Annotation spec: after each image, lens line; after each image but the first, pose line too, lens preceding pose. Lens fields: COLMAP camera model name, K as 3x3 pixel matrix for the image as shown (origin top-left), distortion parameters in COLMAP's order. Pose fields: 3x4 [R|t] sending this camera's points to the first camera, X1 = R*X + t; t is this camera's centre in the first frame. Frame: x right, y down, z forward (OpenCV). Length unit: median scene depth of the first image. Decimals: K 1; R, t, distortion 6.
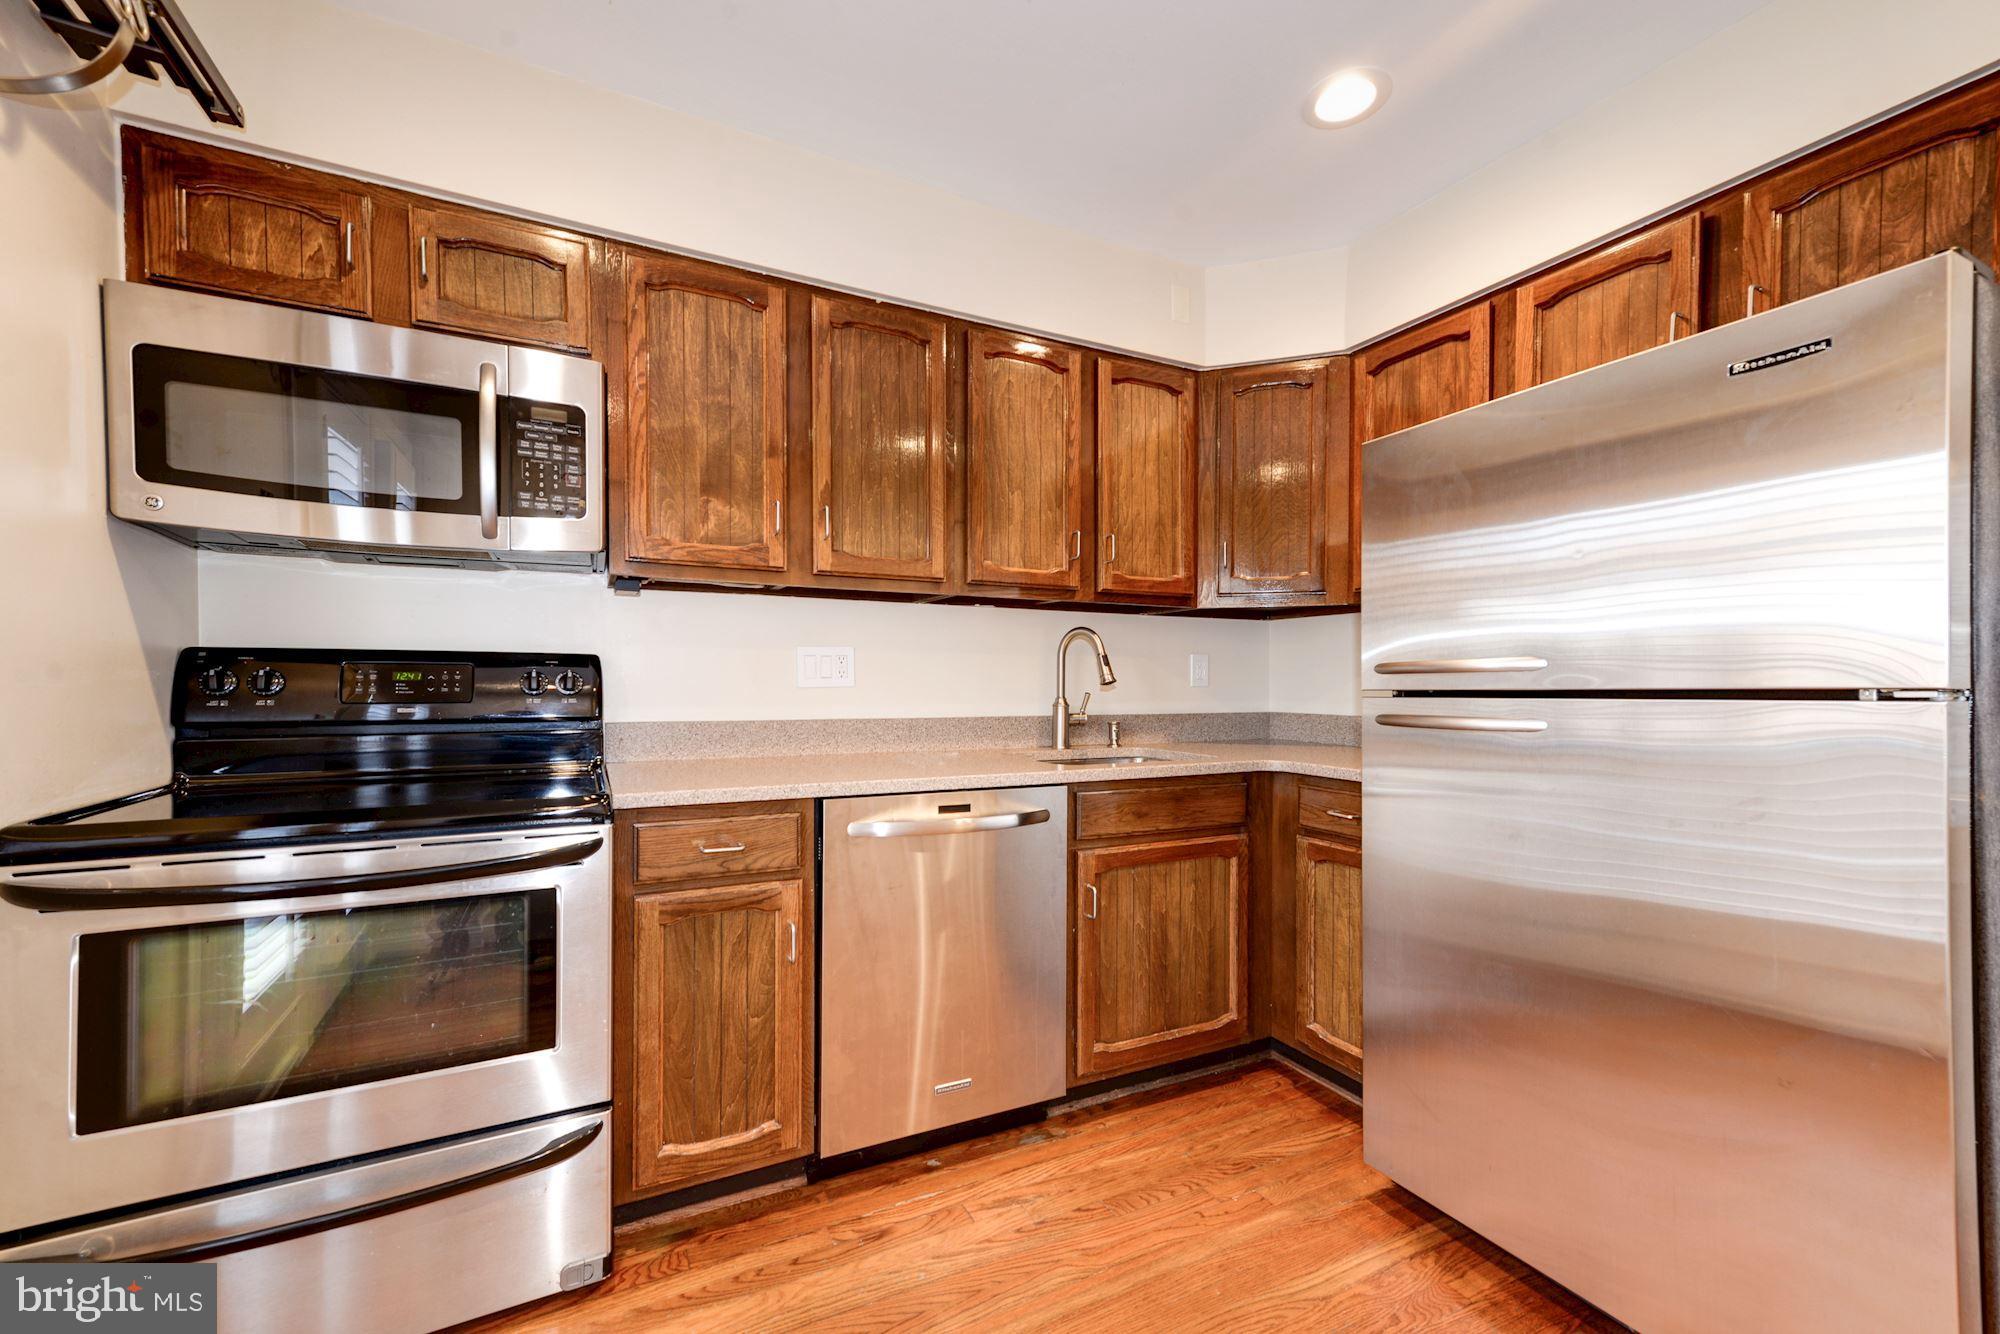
lens RADIAL K [[791.1, 0, 1001.5], [0, 791.1, 690.4], [0, 0, 1]] dist [0.016920, -0.000124]
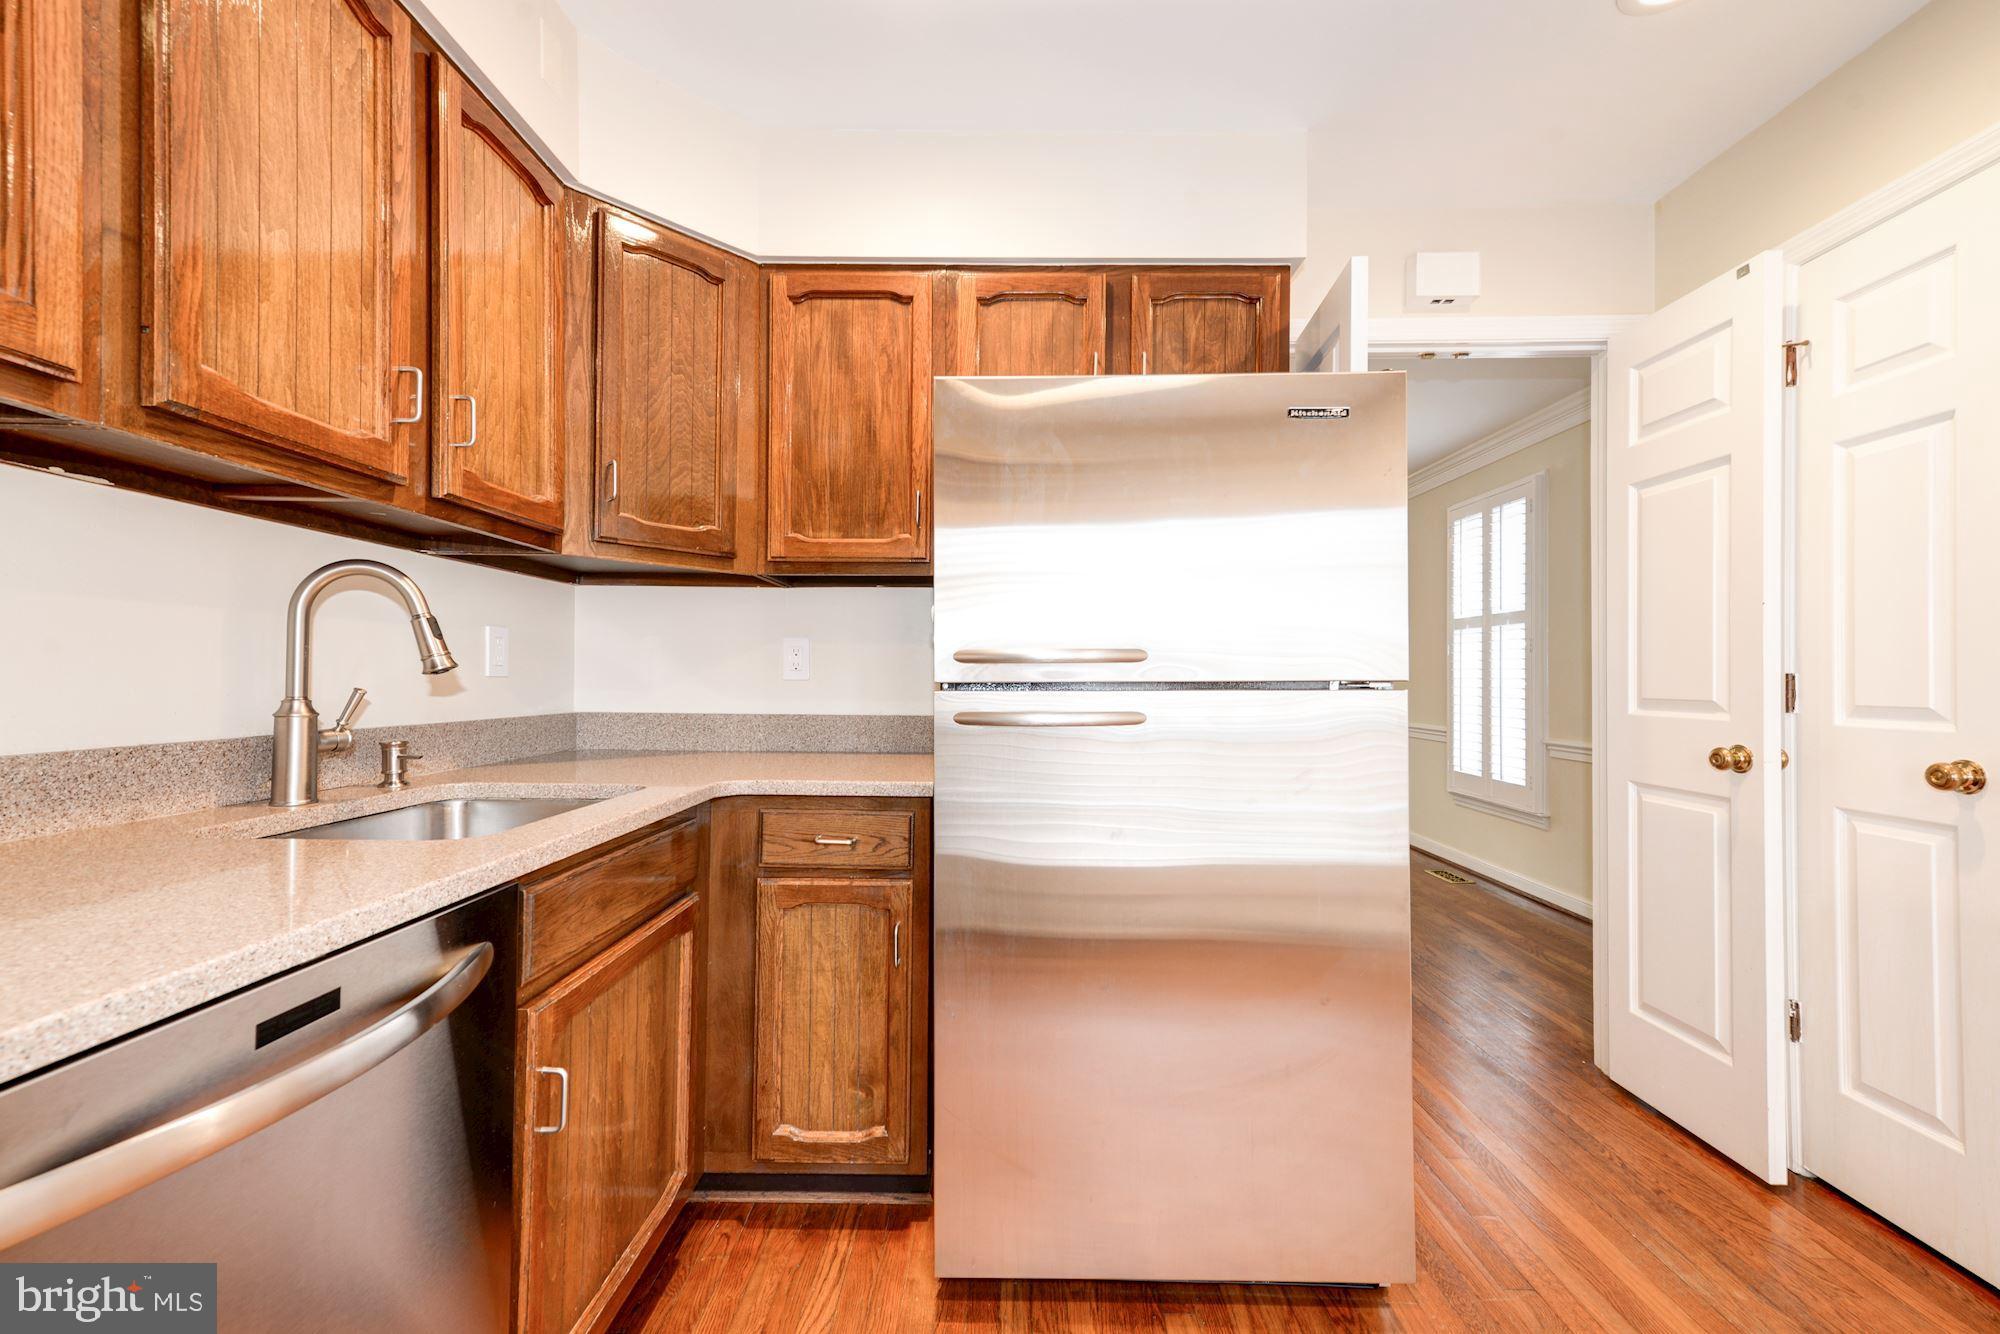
lens RADIAL K [[820.6, 0, 987.0], [0, 820.6, 669.9], [0, 0, 1]] dist [0.020145, 0.000116]
pose [[0.473961, 0.010263, 0.880486, -0.226680], [0.001716, 0.999919, -0.012579, -0.002217], [-0.880544, 0.007473, 0.473905, 0.497083]]
